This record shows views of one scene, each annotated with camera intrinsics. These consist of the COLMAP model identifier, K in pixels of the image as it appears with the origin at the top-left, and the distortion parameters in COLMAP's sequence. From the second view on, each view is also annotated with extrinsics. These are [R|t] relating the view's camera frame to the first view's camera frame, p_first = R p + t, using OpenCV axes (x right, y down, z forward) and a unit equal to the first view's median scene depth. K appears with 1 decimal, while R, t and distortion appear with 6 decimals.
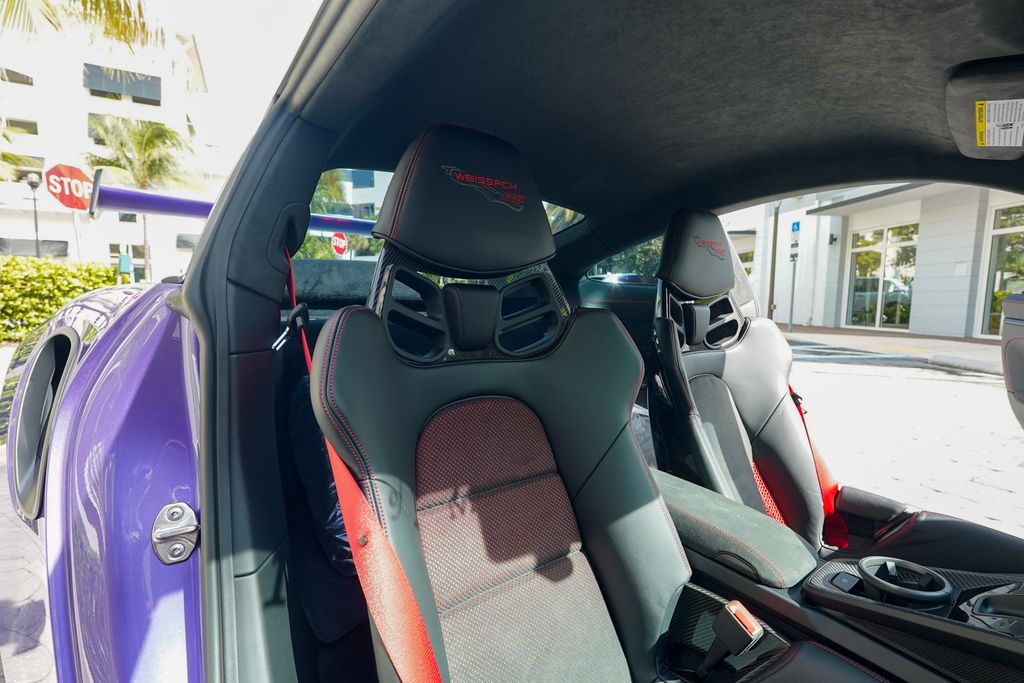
lens RADIAL K [[470.9, 0, 510.6], [0, 470.9, 352.5], [0, 0, 1]] dist [-0.016139, 0.007878]
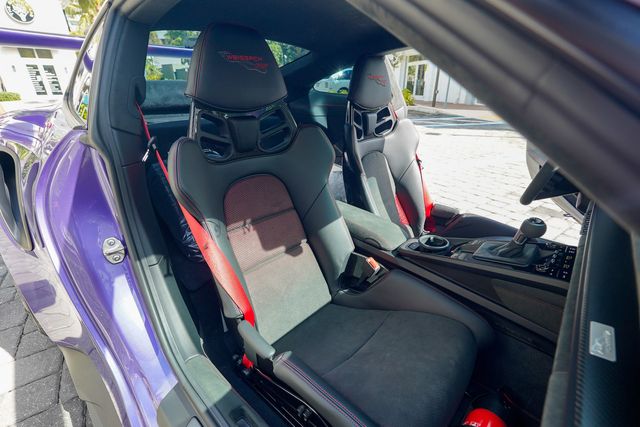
lens RADIAL K [[294.3, 0, 320.9], [0, 294.3, 214.1], [0, 0, 1]] dist [-0.016139, 0.007878]
pose [[0.988705, -0.068806, 0.133145, 0.046396], [0.026326, 0.954306, 0.297668, -0.117524], [-0.147542, -0.290801, 0.945339, -0.282913]]
